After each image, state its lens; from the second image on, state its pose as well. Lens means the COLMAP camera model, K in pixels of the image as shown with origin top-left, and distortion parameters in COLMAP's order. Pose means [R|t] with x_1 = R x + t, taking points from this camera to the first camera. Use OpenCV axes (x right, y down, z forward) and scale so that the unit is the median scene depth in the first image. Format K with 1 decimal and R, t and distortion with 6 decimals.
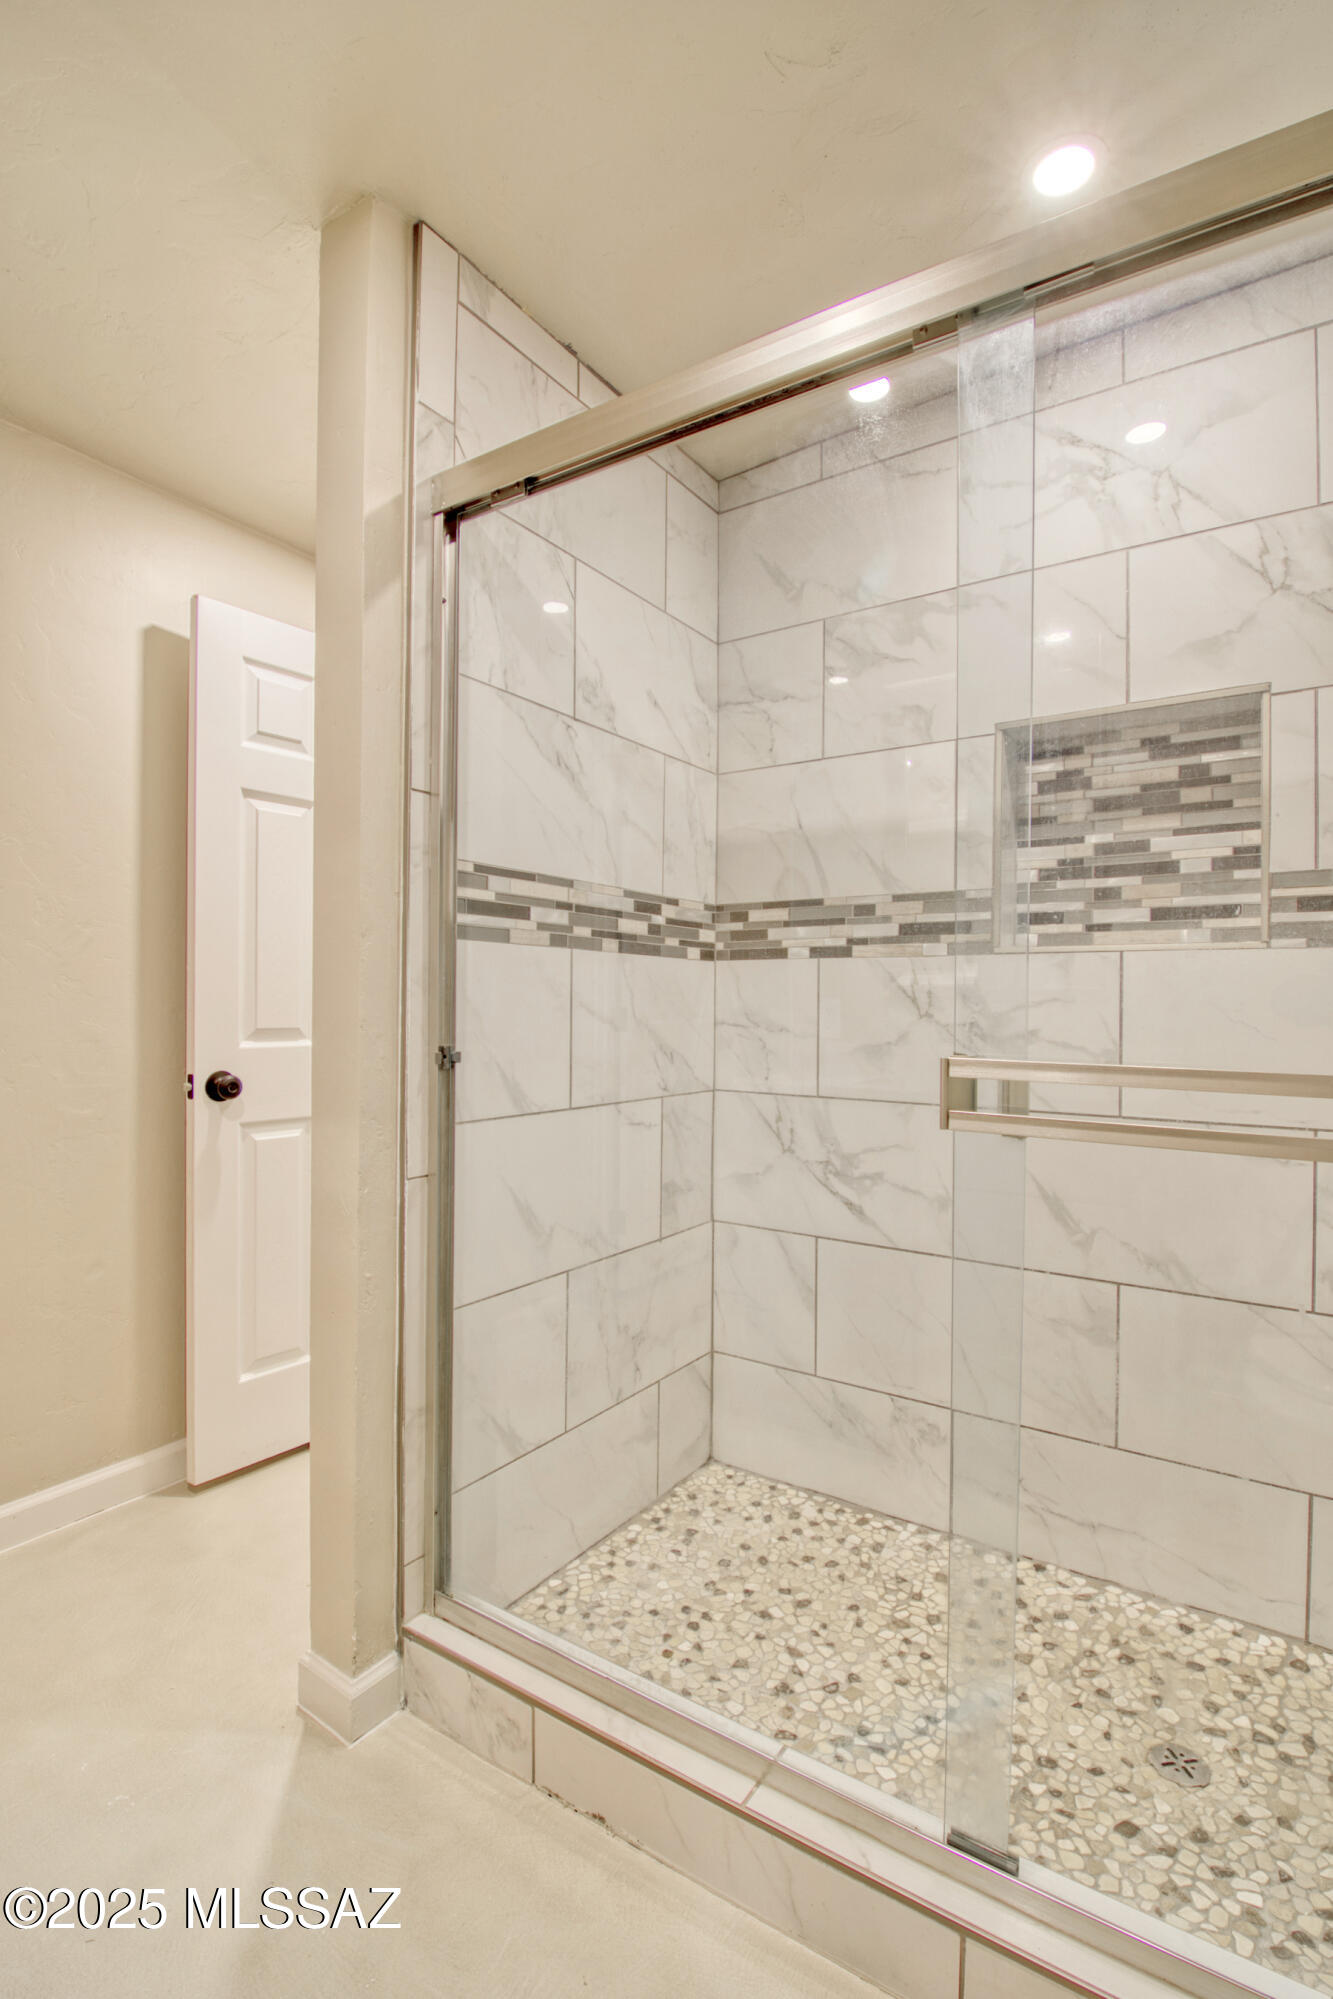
lens RADIAL K [[961.9, 0, 674.5], [0, 961.9, 1004.4], [0, 0, 1]] dist [-0.001602, -0.013256]
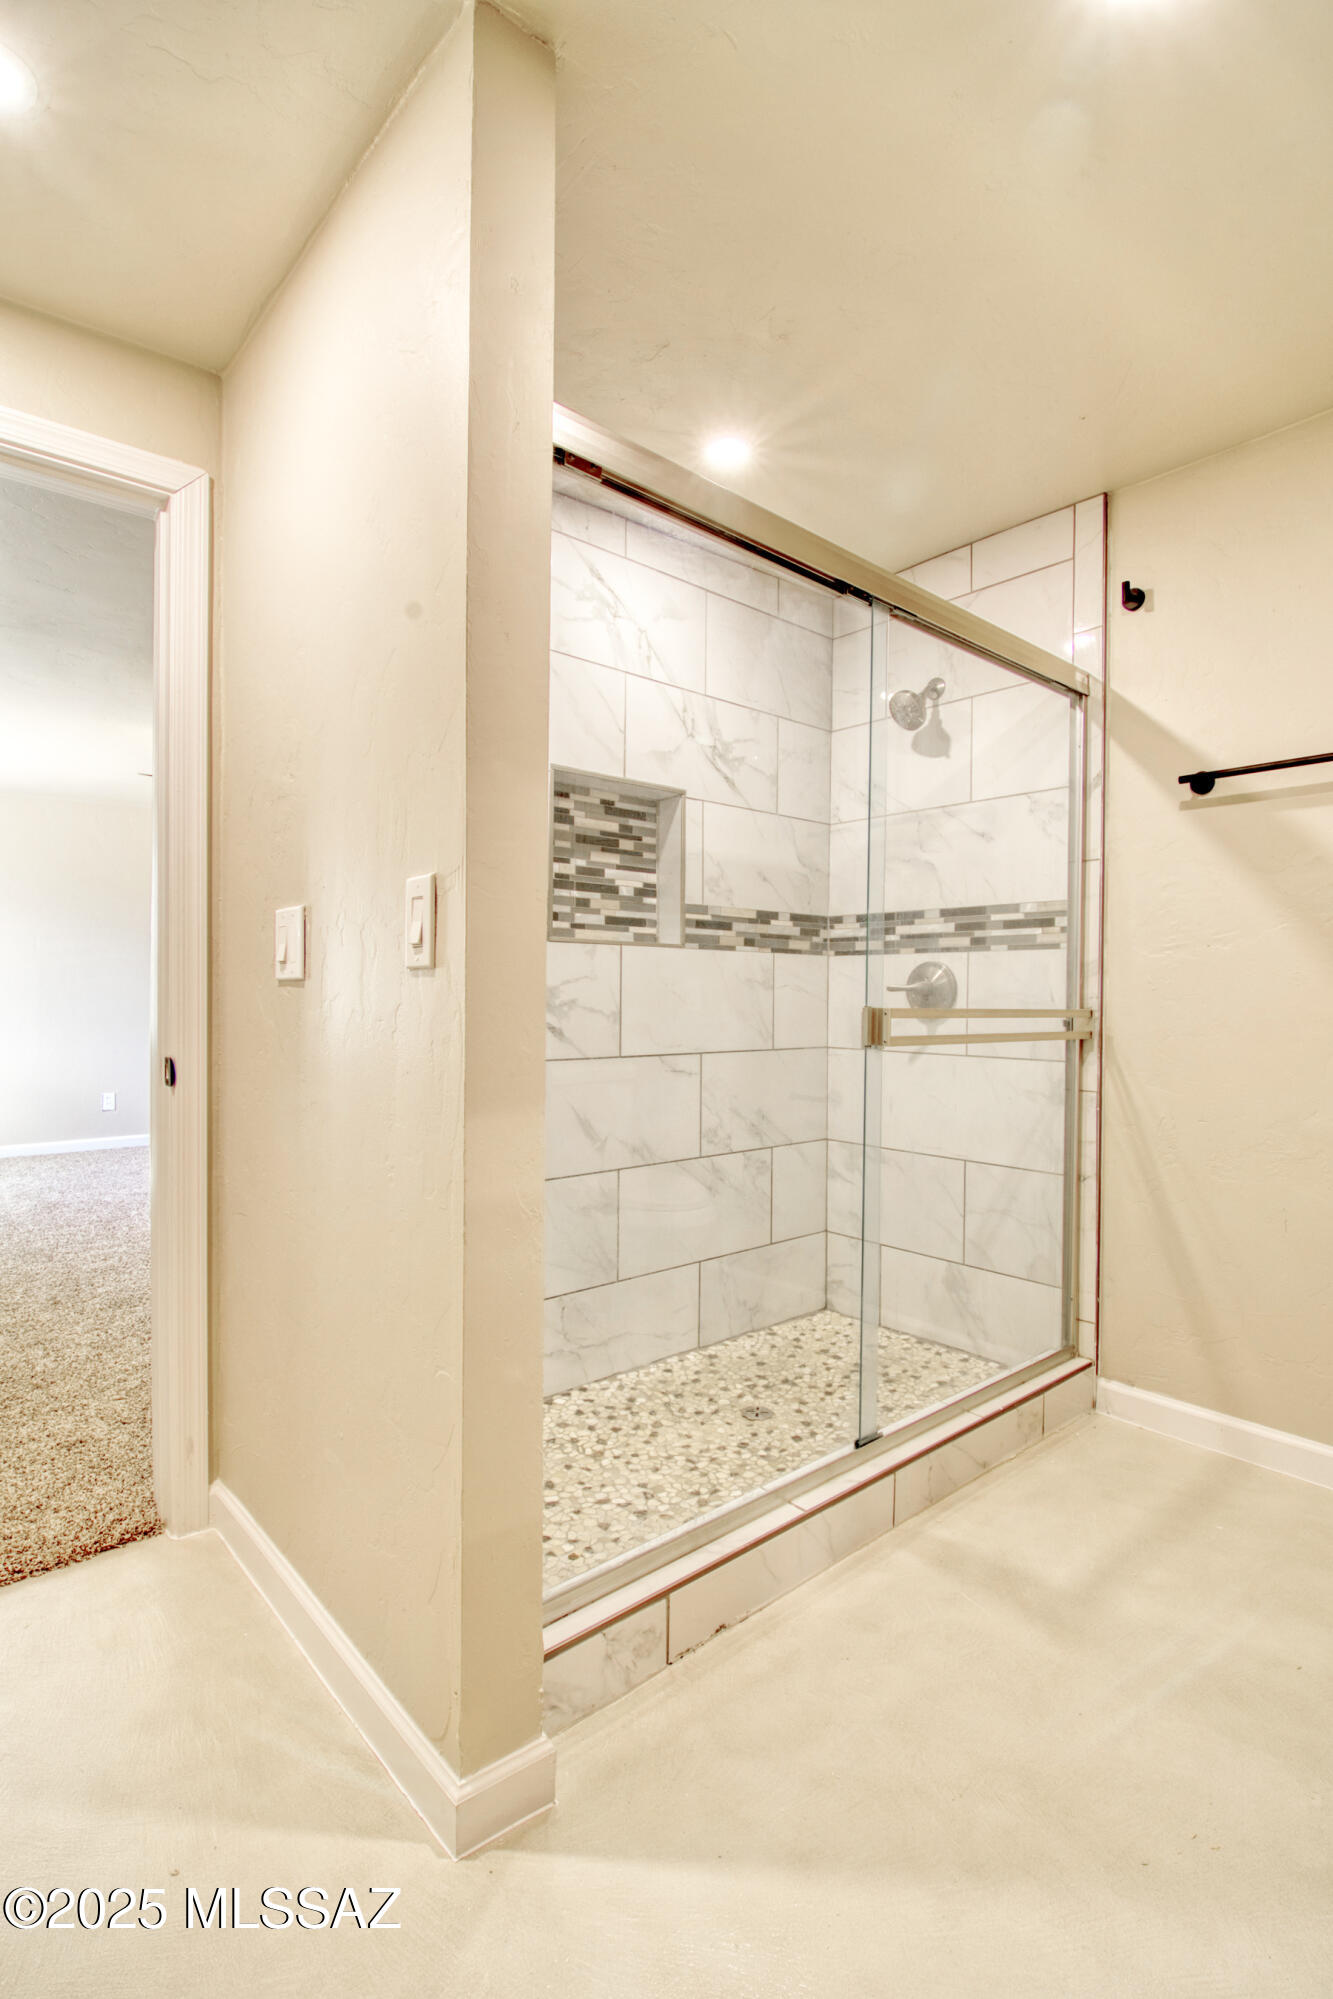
lens RADIAL K [[961.9, 0, 674.5], [0, 961.9, 1004.4], [0, 0, 1]] dist [-0.001602, -0.013256]
pose [[0.250422, -0.011018, 0.968074, -0.969188], [-0.003713, 0.999917, 0.012341, 0.018164], [-0.968130, -0.006684, 0.250360, 0.561643]]
